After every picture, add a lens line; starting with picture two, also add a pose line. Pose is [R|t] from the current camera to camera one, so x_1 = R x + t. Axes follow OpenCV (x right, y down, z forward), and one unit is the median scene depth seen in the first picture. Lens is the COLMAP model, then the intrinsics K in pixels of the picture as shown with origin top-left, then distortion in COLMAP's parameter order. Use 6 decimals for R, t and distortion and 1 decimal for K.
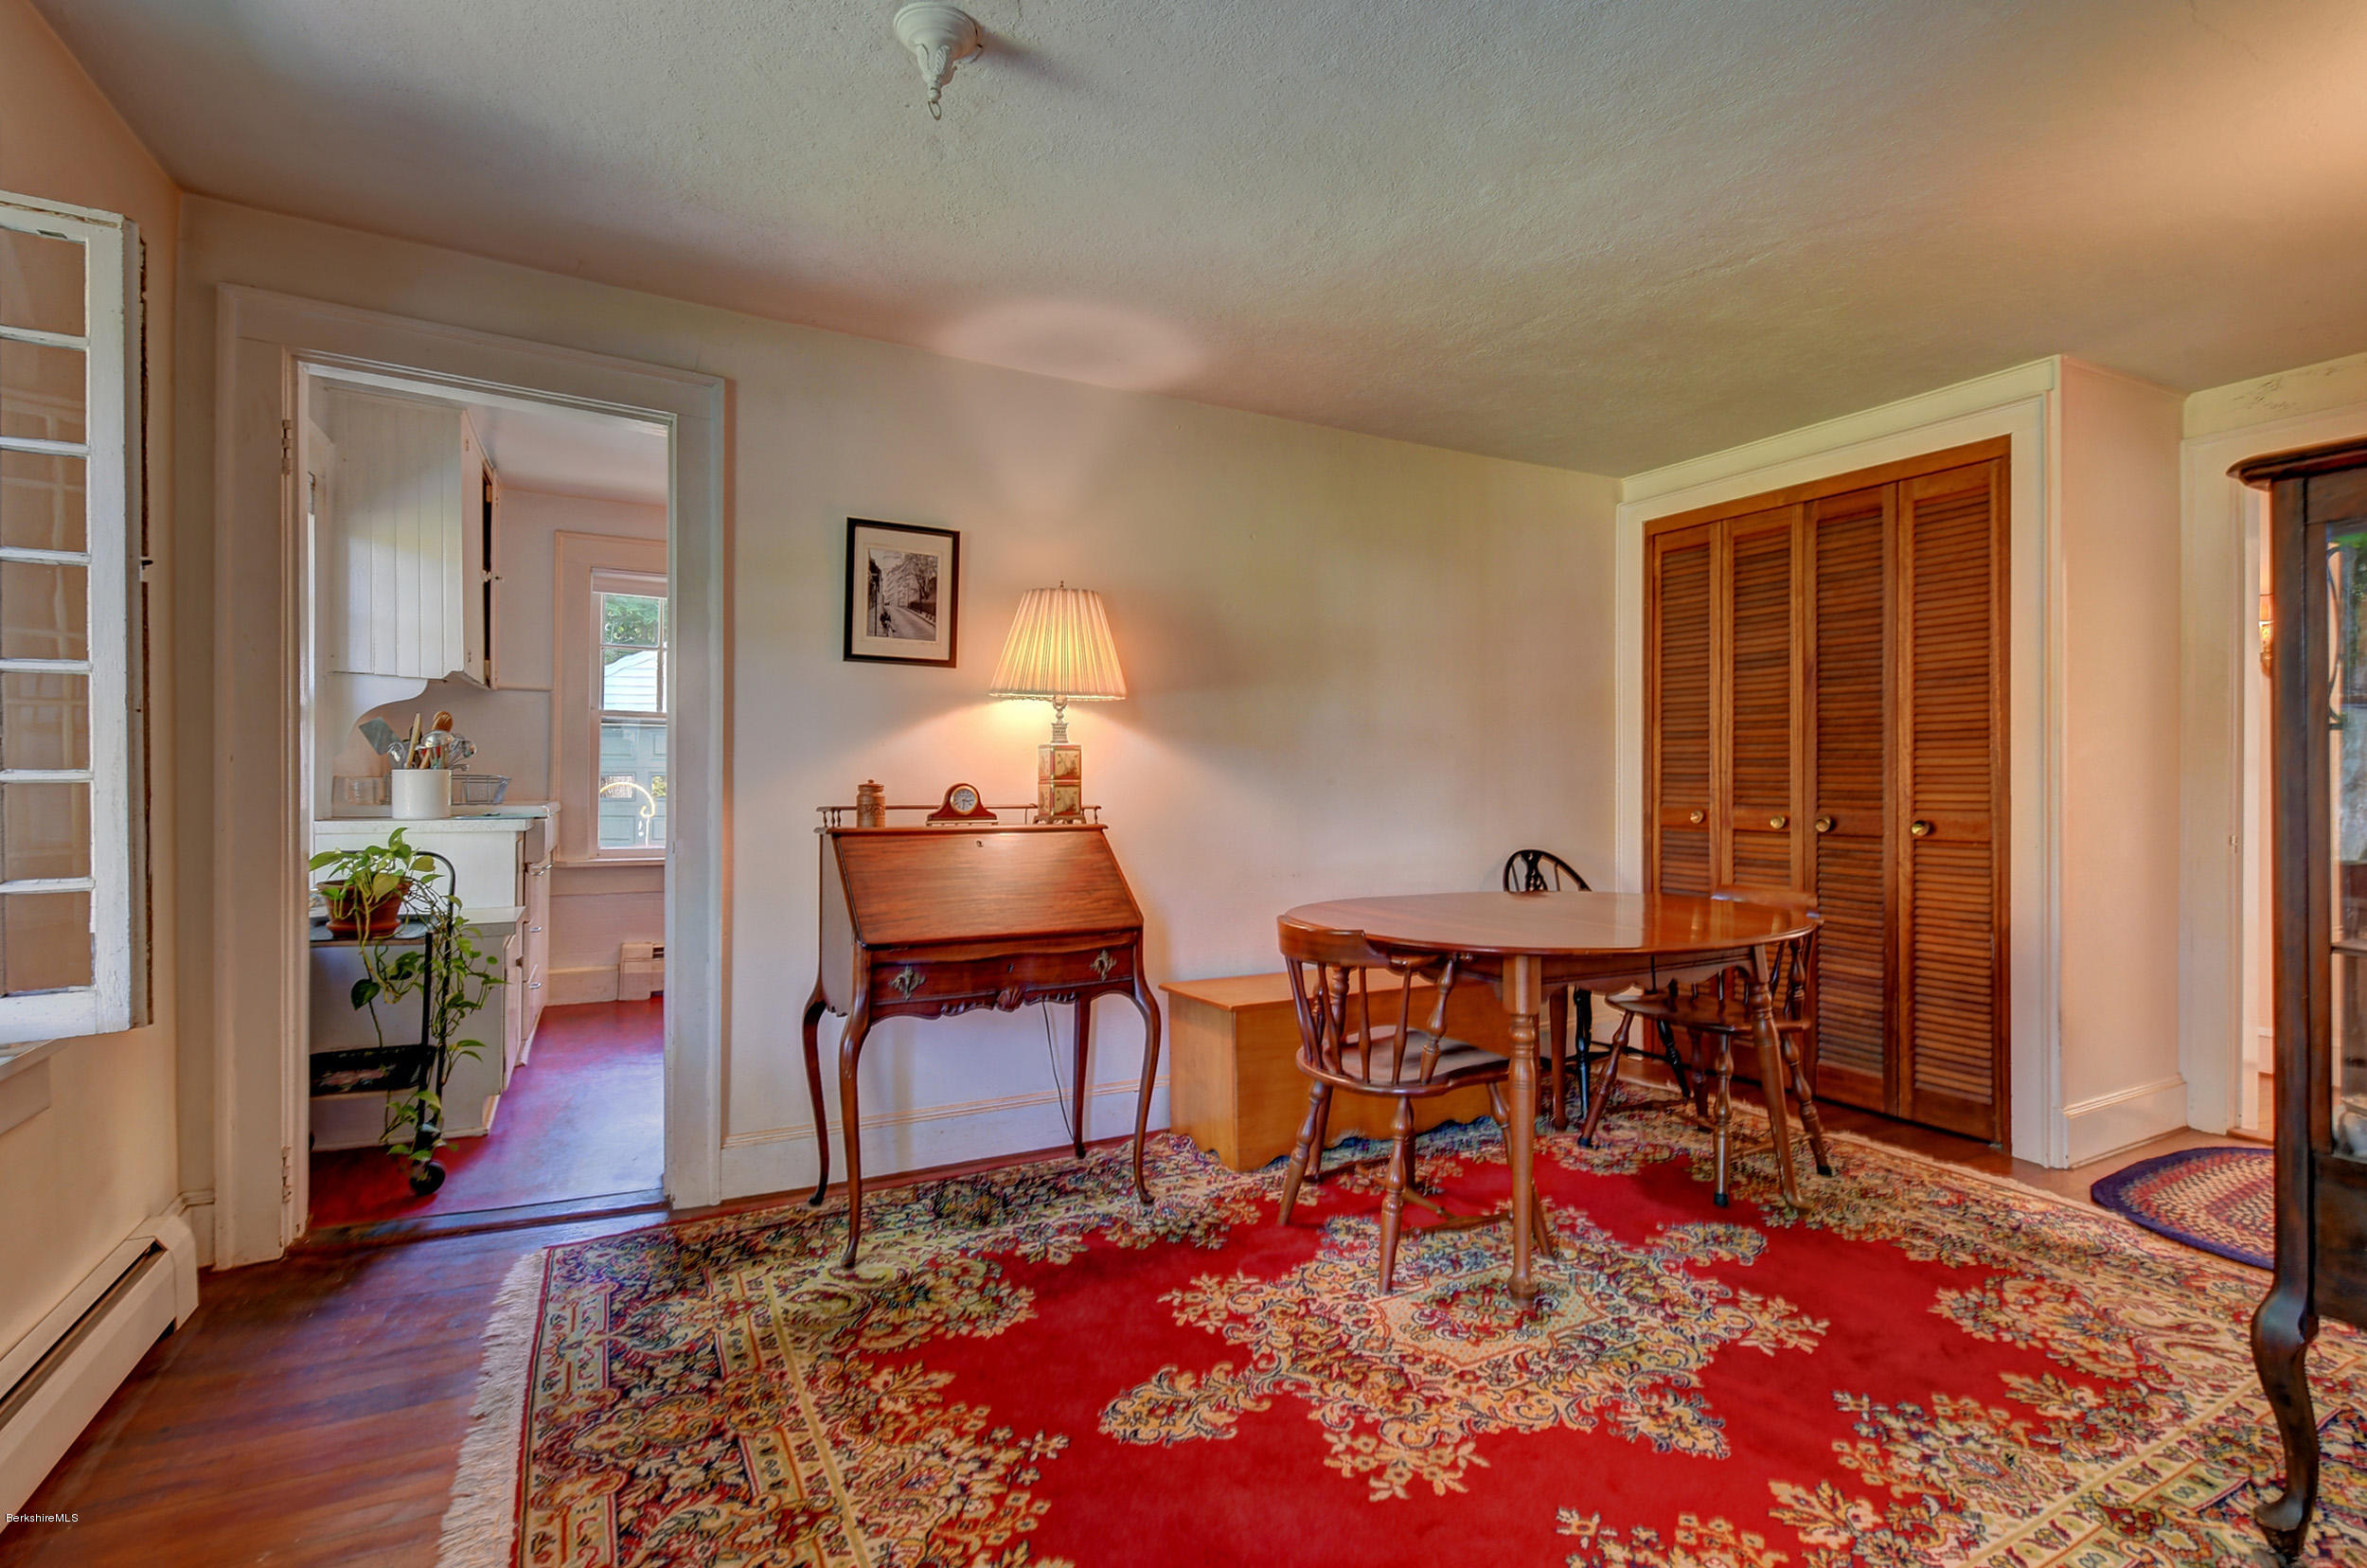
lens RADIAL K [[1050.5, 0, 1159.8], [0, 1050.5, 773.2], [0, 0, 1]] dist [-0.000373, -0.000156]
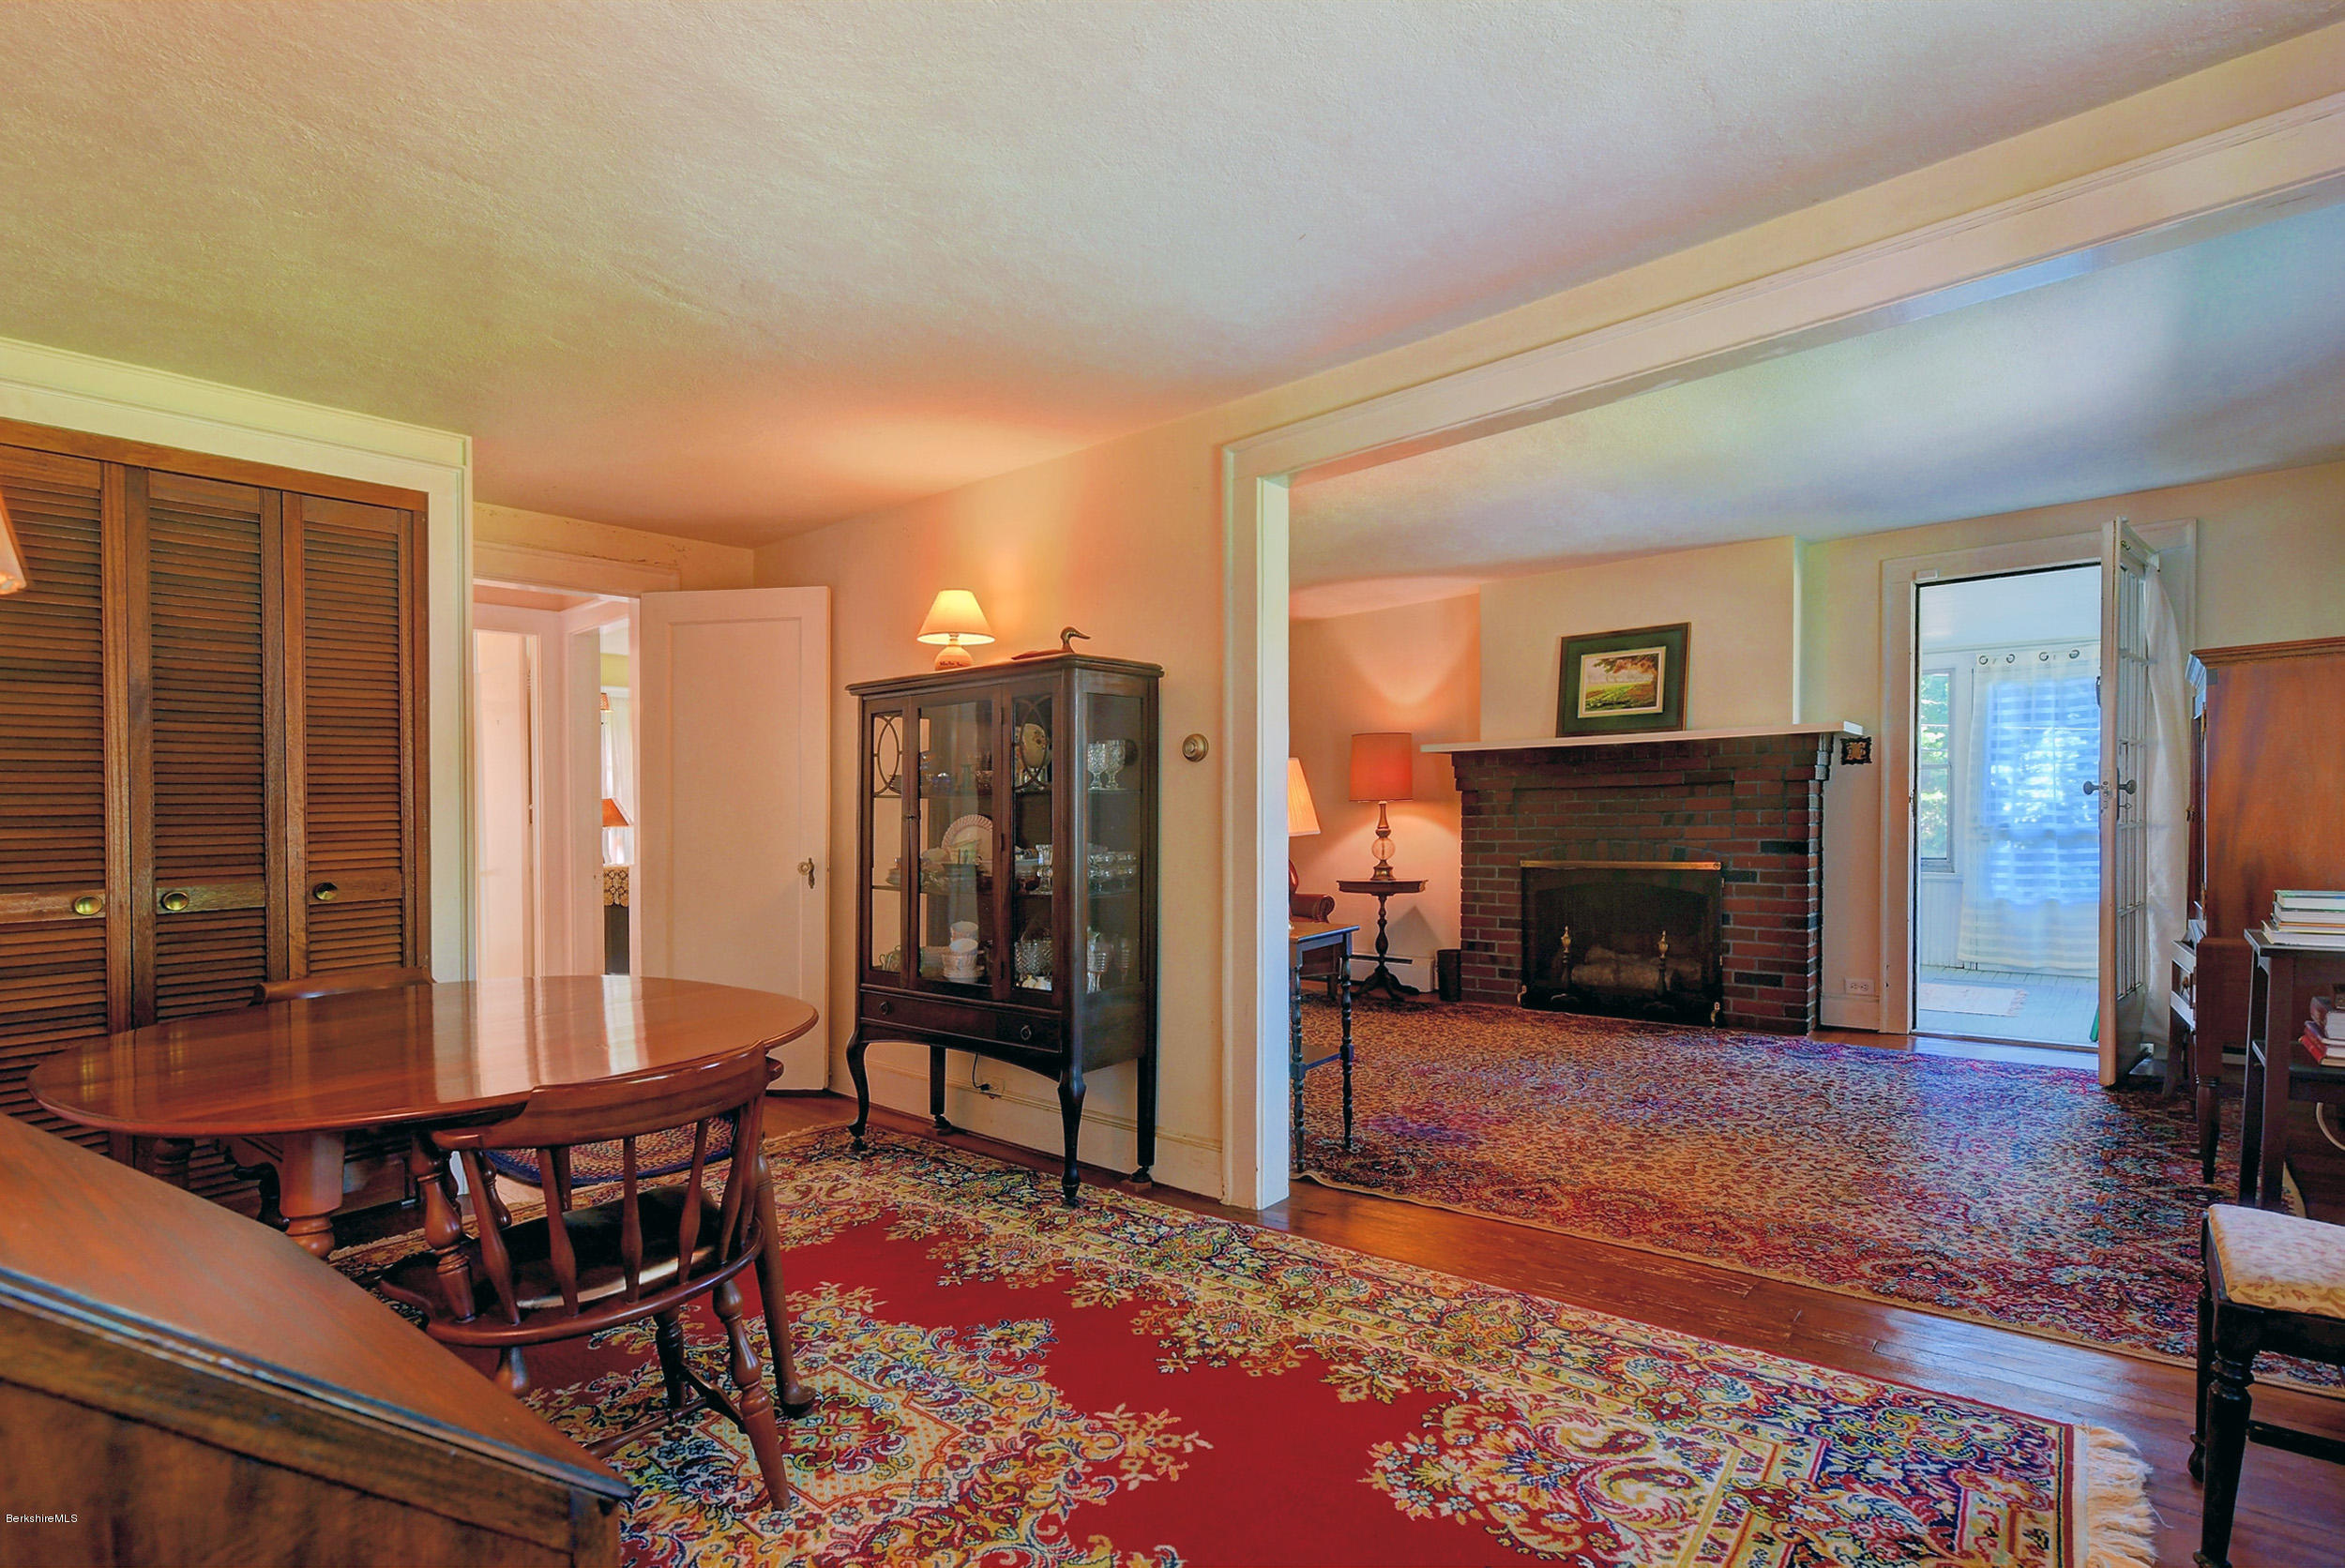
lens RADIAL K [[1040.6, 0, 1174.8], [0, 1040.6, 879.9], [0, 0, 1]] dist [-0.000373, -0.000156]
pose [[-0.341132, -0.049898, 0.938690, -0.689668], [0.027931, 0.997611, 0.063180, 0.010046], [-0.939600, 0.047772, -0.338924, 1.195353]]
